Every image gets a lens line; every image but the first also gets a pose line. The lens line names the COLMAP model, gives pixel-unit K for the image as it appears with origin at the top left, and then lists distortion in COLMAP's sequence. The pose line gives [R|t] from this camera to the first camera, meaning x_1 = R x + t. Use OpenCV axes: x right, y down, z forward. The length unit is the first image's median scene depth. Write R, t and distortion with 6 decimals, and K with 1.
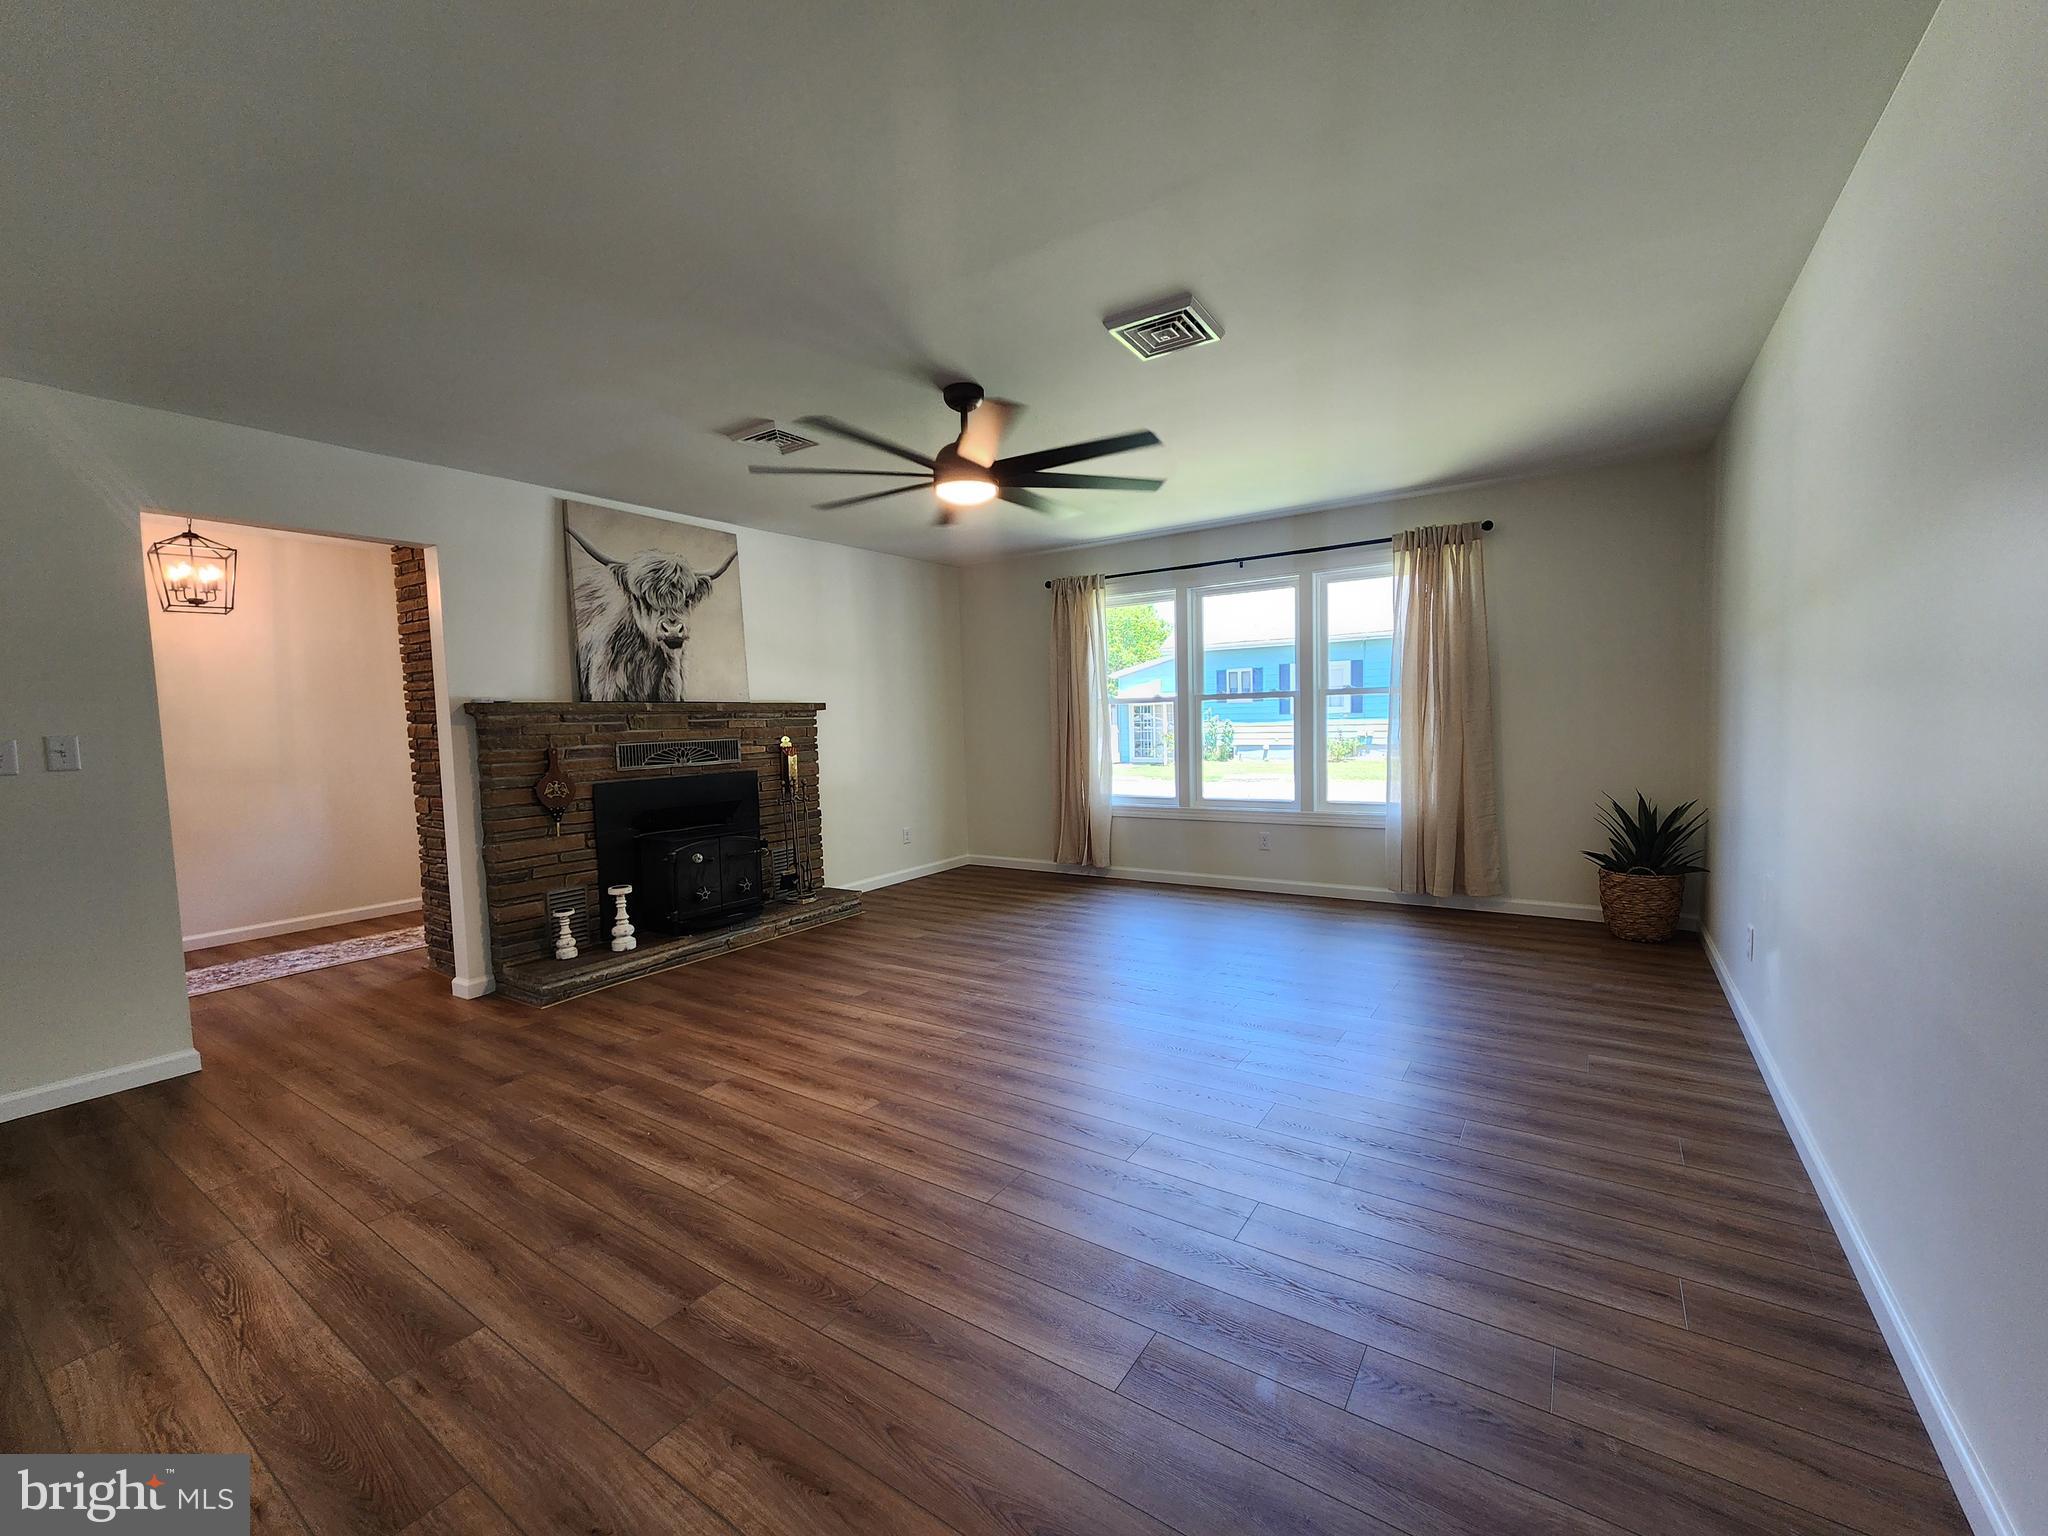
lens RADIAL K [[840.0, 0, 1023.6], [0, 840.0, 773.9], [0, 0, 1]] dist [-0.000164, -0.000212]
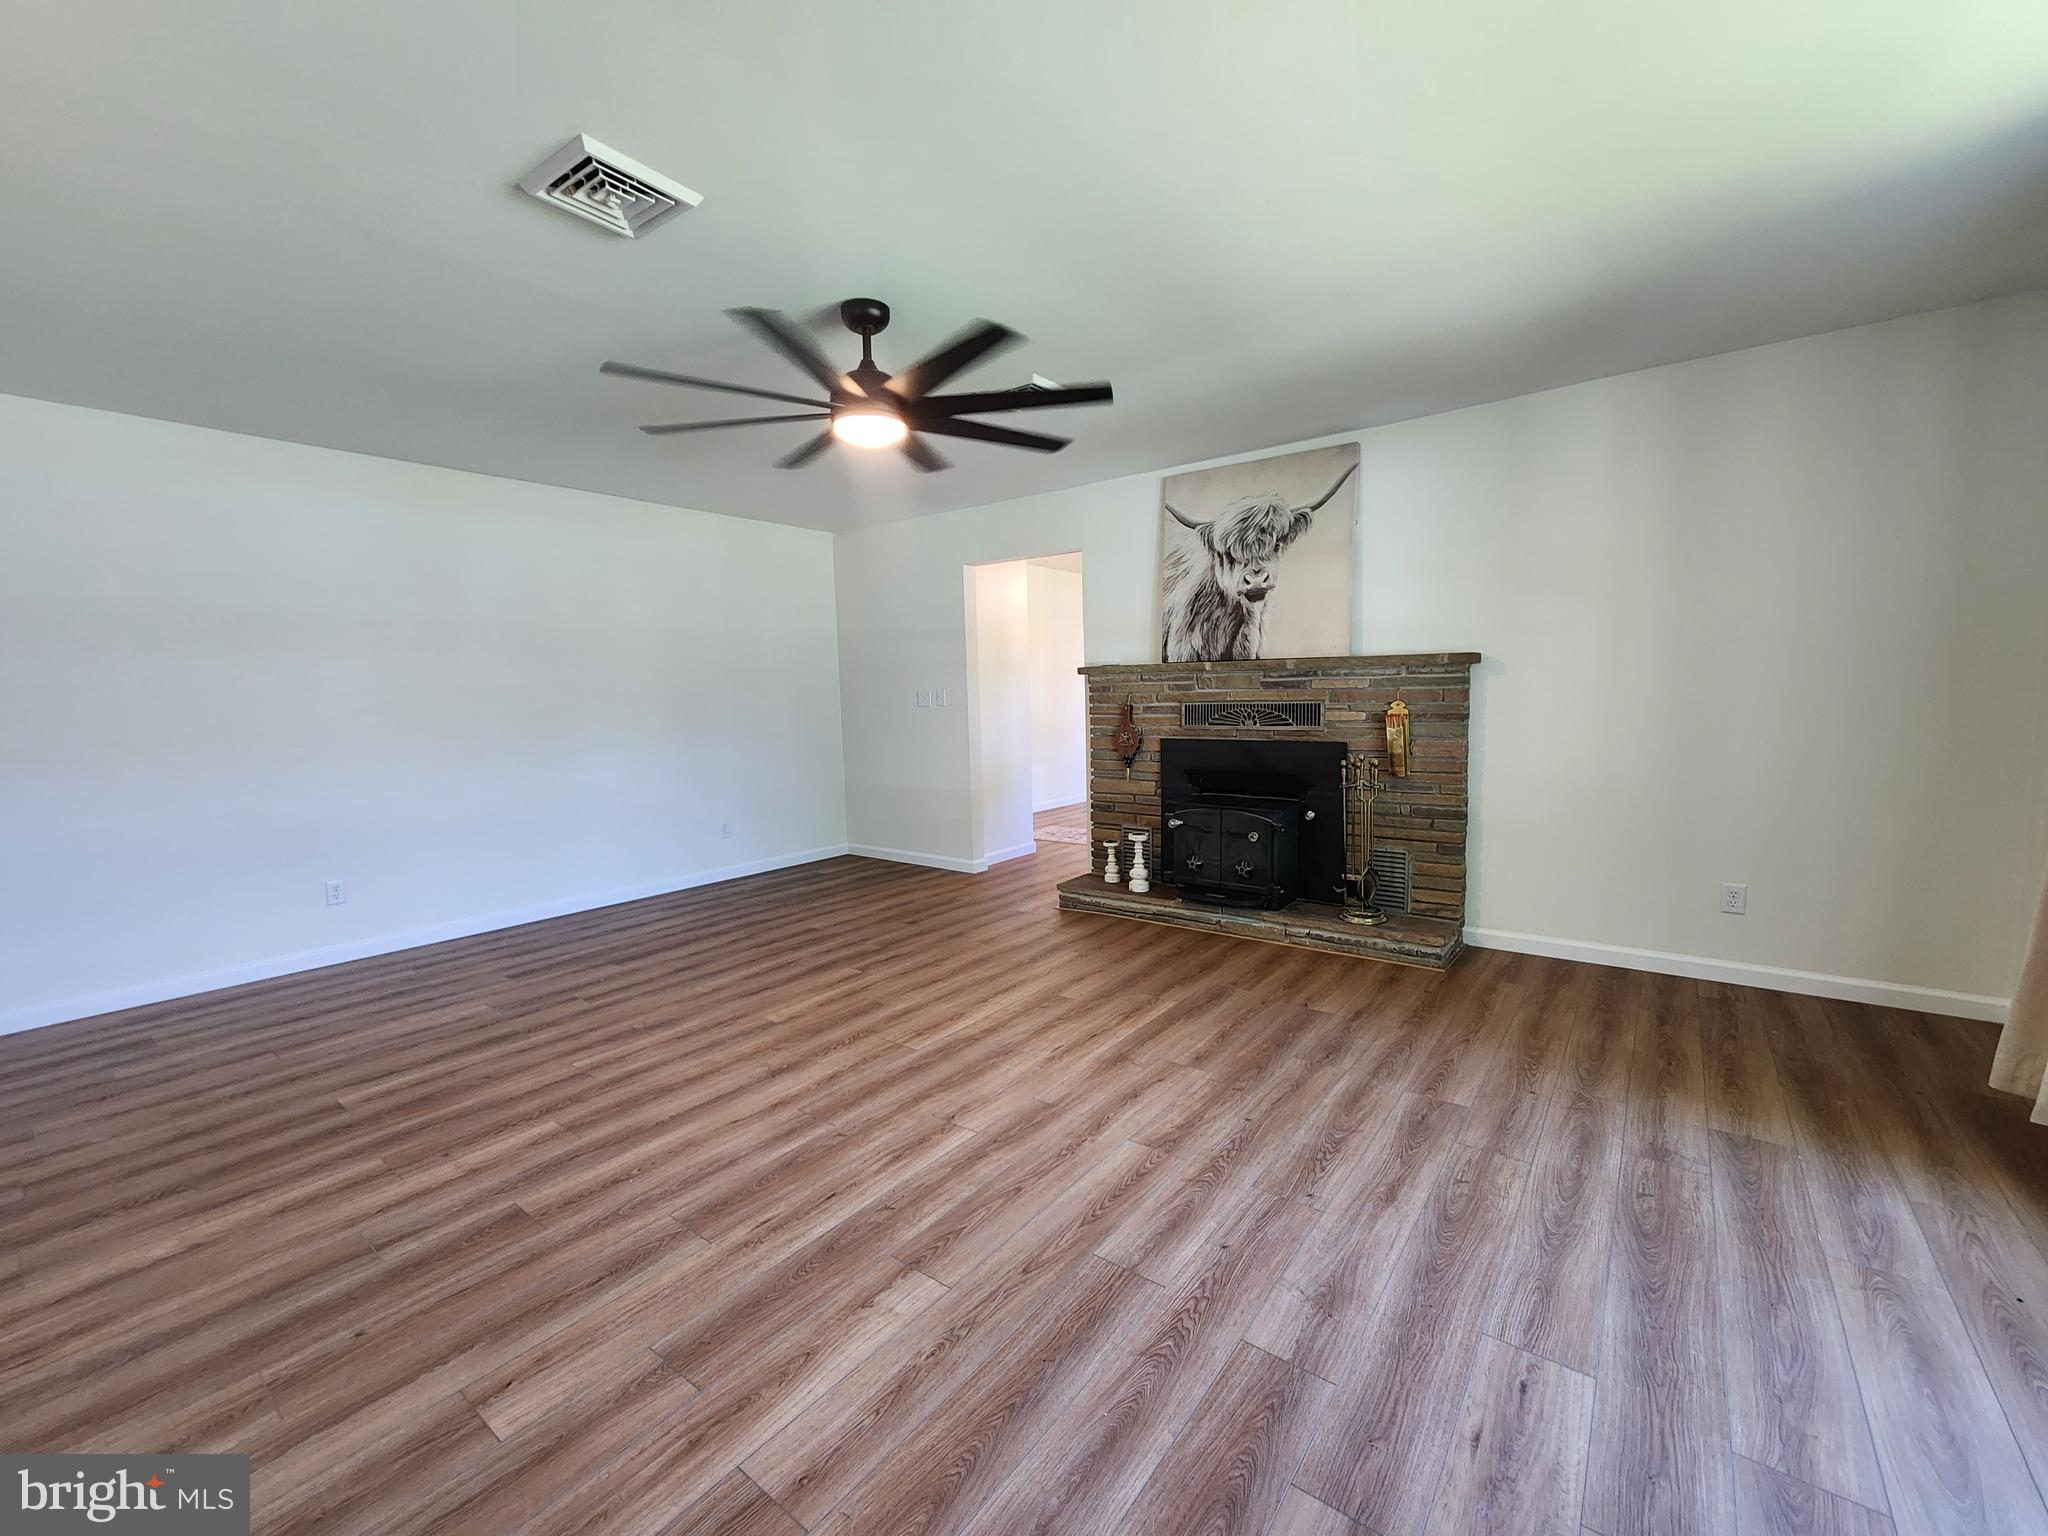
lens RADIAL K [[840.0, 0, 1023.6], [0, 840.0, 773.9], [0, 0, 1]] dist [-0.000164, -0.000212]
pose [[-0.059952, 0.128863, -0.989849, 0.562572], [-0.043581, 0.990349, 0.131567, -0.075133], [0.997249, 0.051027, -0.053757, 0.842533]]
